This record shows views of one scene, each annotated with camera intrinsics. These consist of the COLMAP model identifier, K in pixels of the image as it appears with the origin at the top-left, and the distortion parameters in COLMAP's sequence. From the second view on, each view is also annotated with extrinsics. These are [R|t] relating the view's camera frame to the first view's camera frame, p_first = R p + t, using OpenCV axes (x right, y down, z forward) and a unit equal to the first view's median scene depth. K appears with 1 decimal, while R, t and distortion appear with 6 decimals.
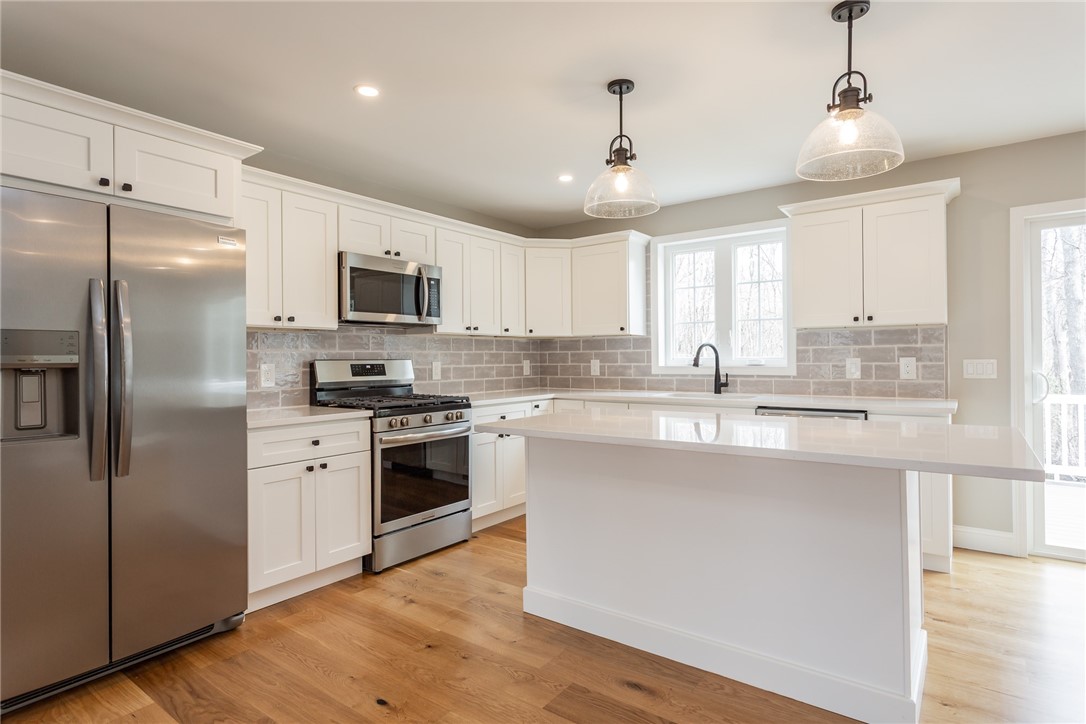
lens RADIAL K [[569.3, 0, 543.0], [0, 569.3, 362.0], [0, 0, 1]] dist [-0.001105, -0.000439]
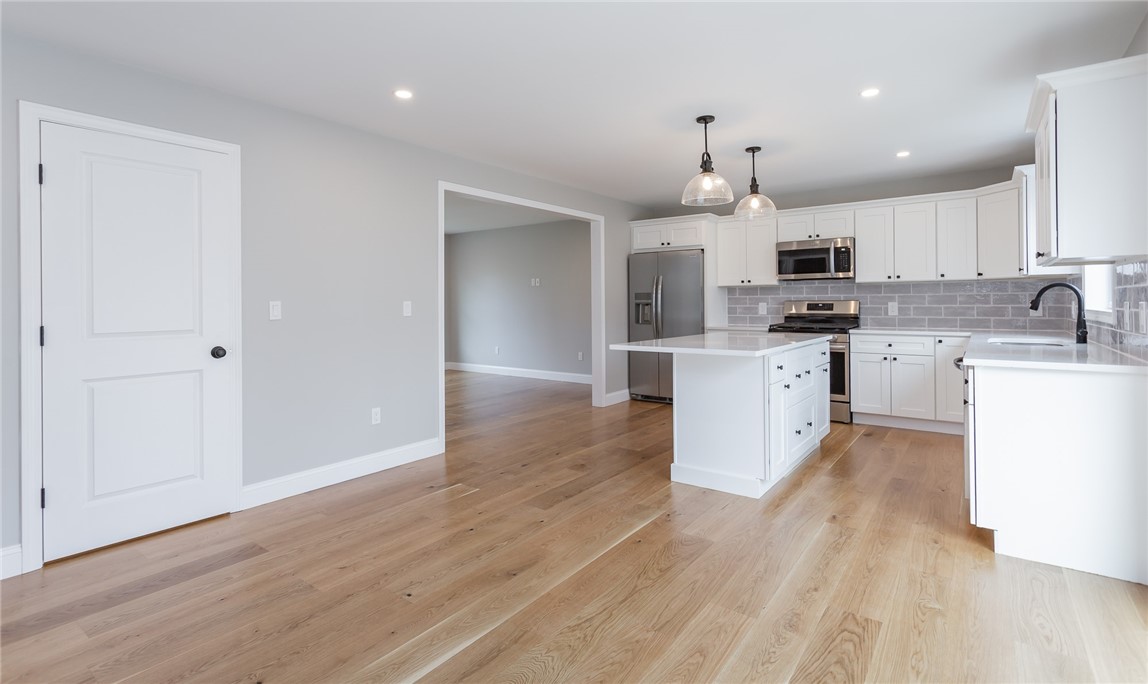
lens RADIAL K [[544.7, 0, 573.0], [0, 544.7, 302.2], [0, 0, 1]] dist [0.000603, 0.000055]
pose [[-0.012092, 0.003866, -0.999919, 1.167278], [-0.000187, 0.999992, 0.003869, -0.005283], [0.999927, 0.000233, -0.012091, 0.285620]]
